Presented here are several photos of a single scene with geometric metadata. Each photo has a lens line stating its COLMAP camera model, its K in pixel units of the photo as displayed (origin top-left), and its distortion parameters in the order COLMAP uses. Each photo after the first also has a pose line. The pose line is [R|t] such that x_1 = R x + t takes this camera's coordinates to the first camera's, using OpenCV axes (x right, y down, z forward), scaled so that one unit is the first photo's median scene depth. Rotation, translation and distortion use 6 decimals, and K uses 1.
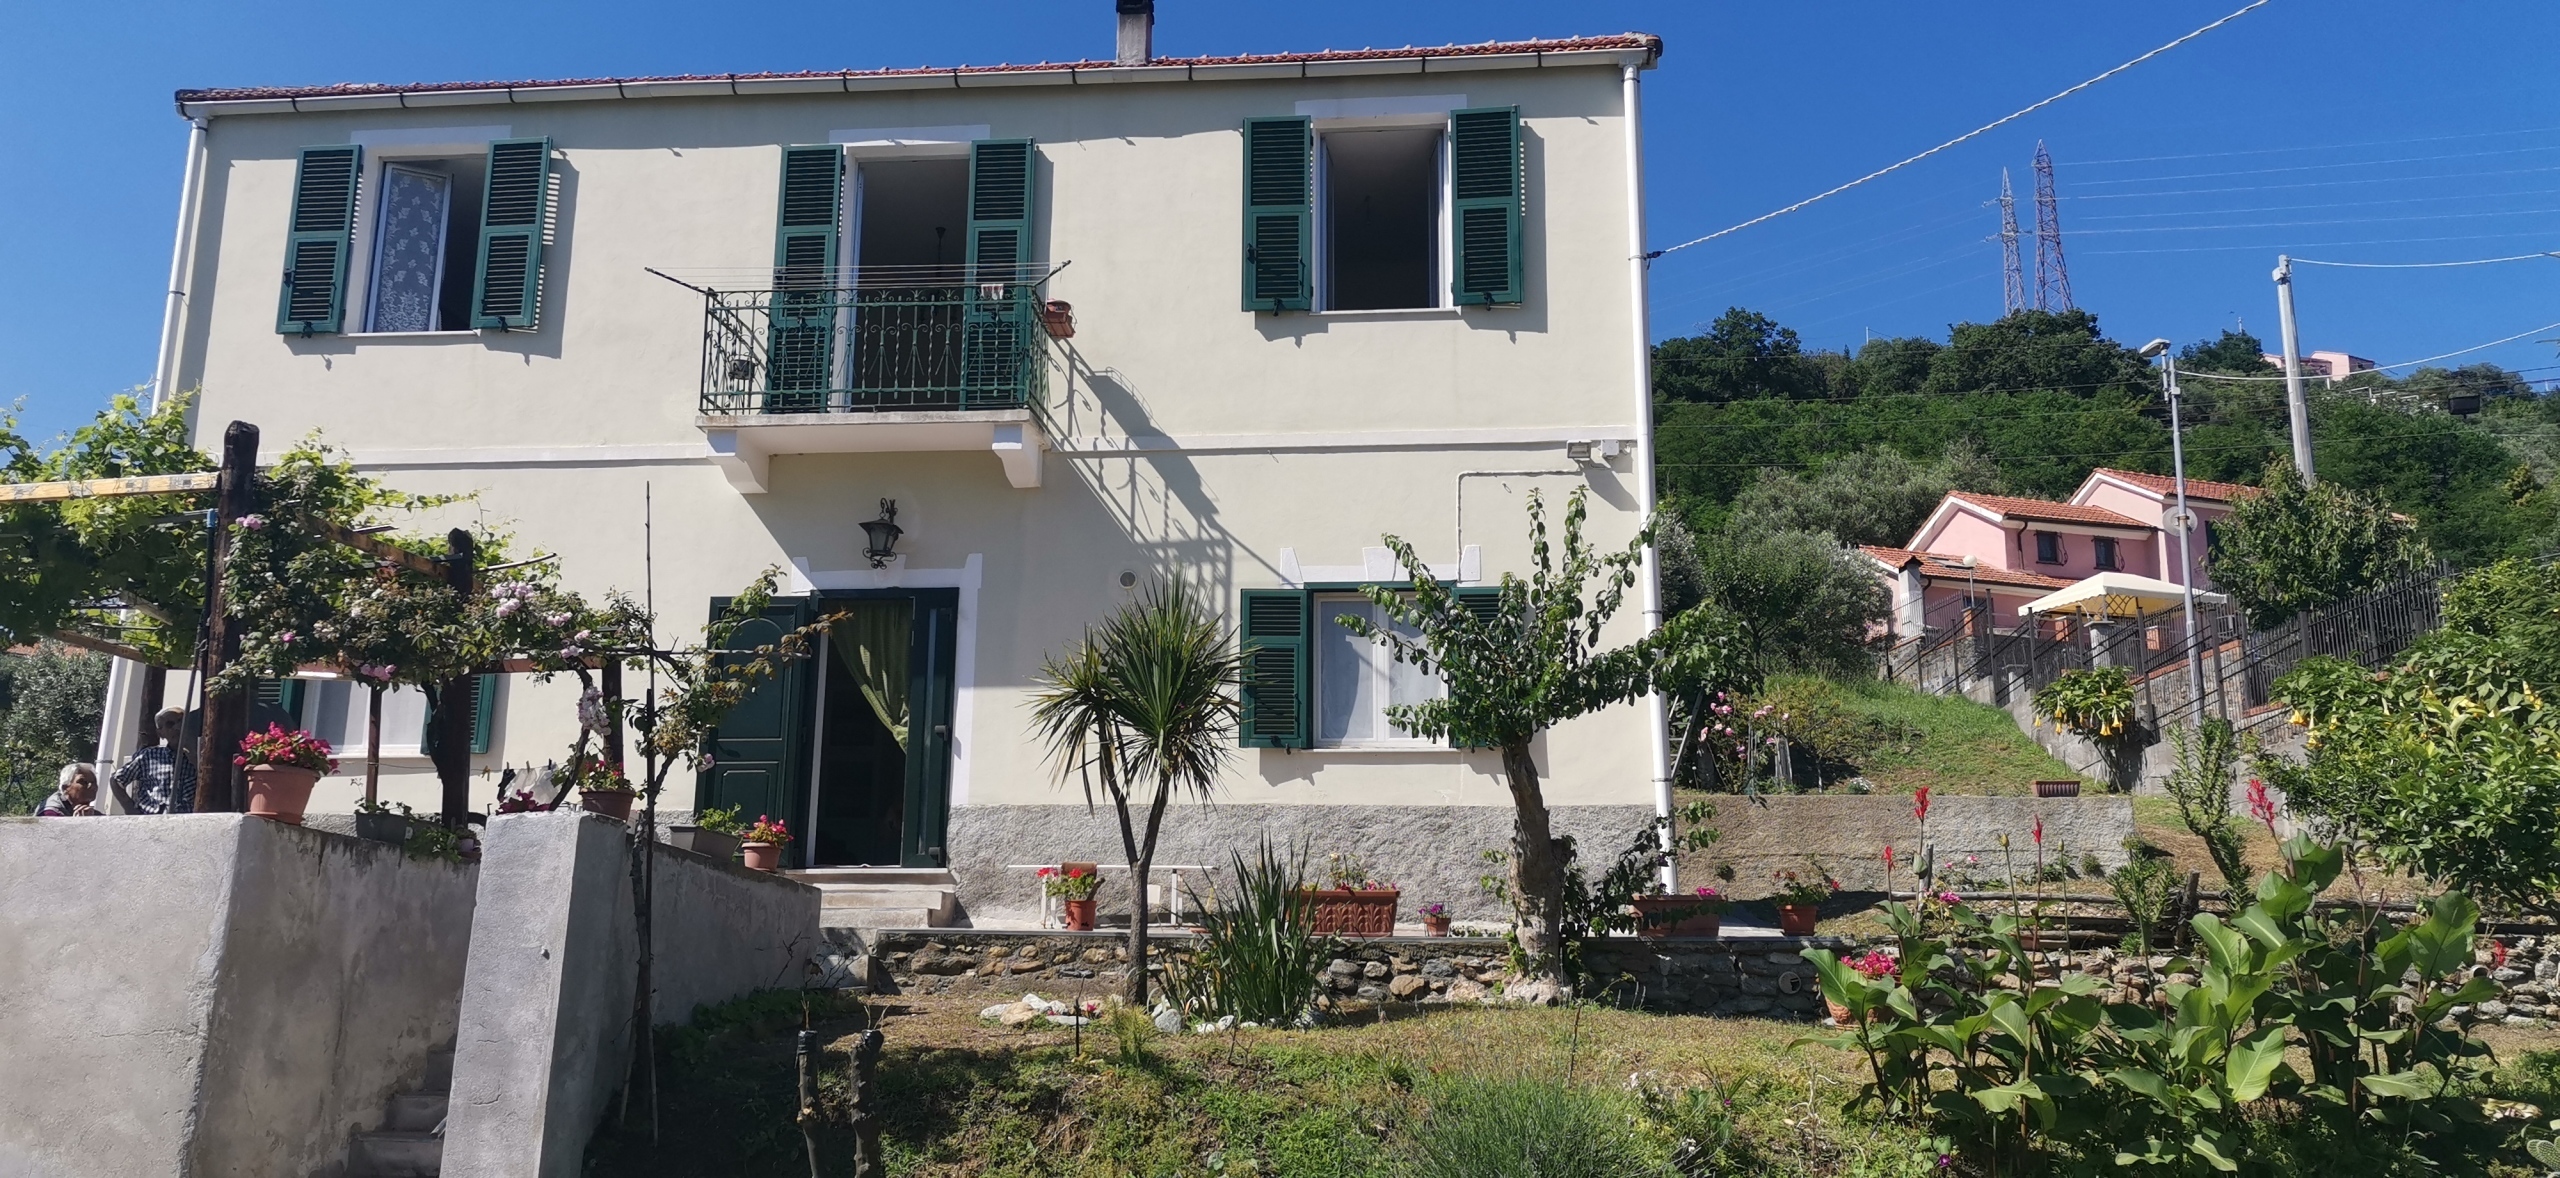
lens RADIAL K [[1976.9, 0, 1279.8], [0, 1976.9, 686.1], [0, 0, 1]] dist [0.003582, -0.001799]
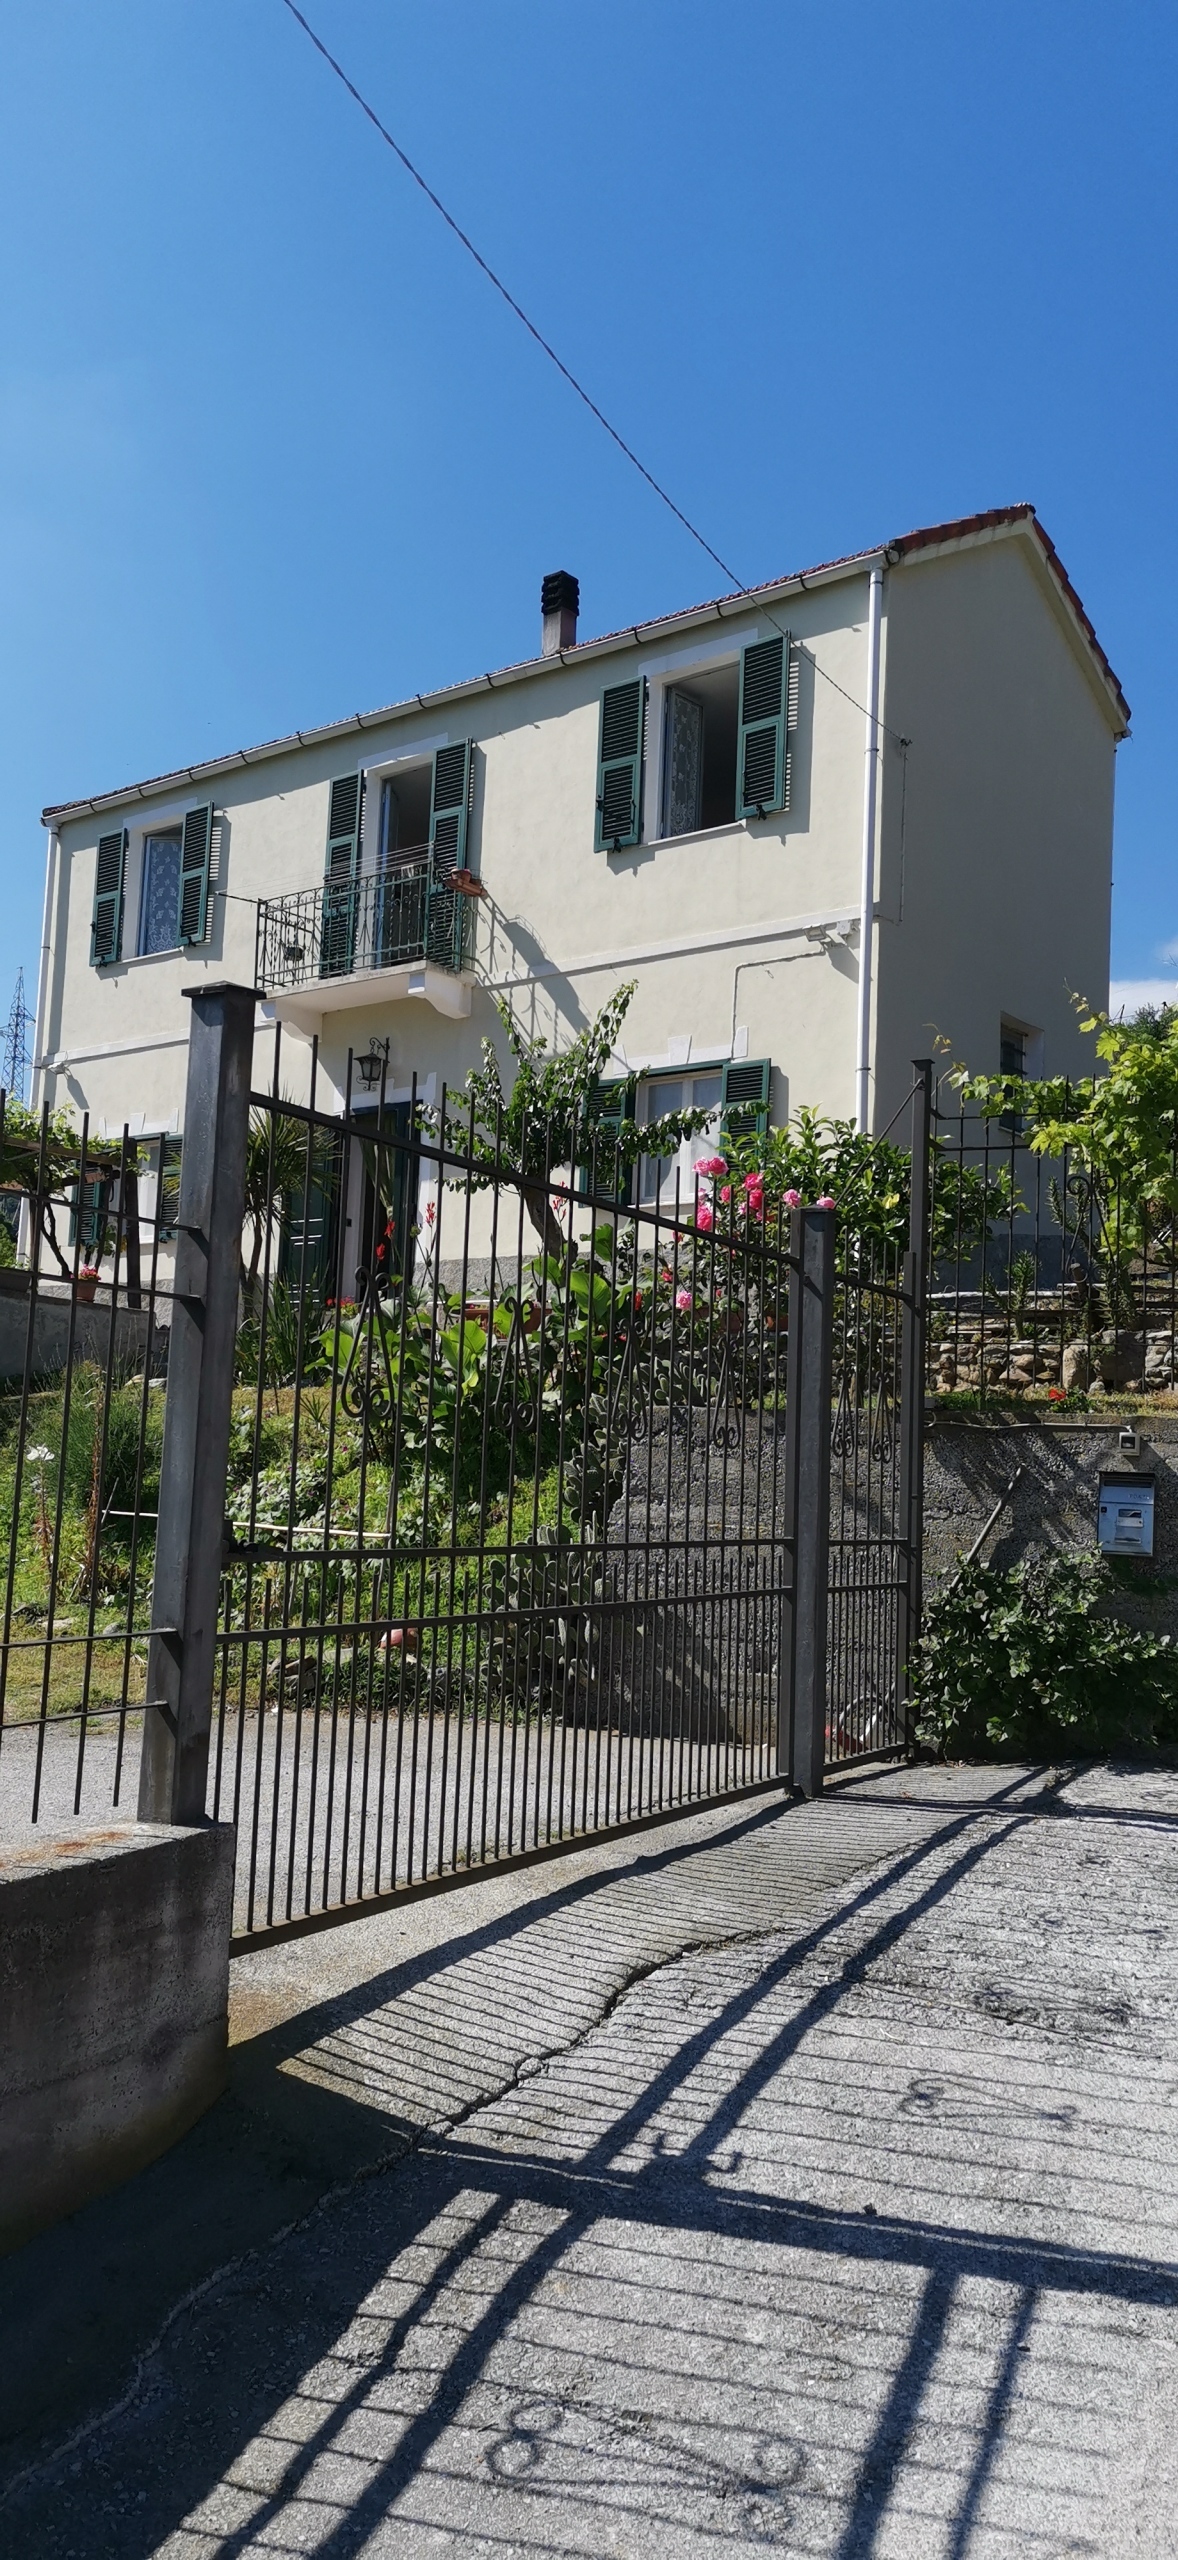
lens RADIAL K [[1928.4, 0, 589.0], [0, 1928.4, 1280.0], [0, 0, 1]] dist [0.083970, -0.009335]
pose [[0.820552, -0.035412, -0.570474, 0.658233], [0.092214, 0.993206, 0.070986, -0.009469], [0.564084, -0.110853, 0.818243, -0.033341]]
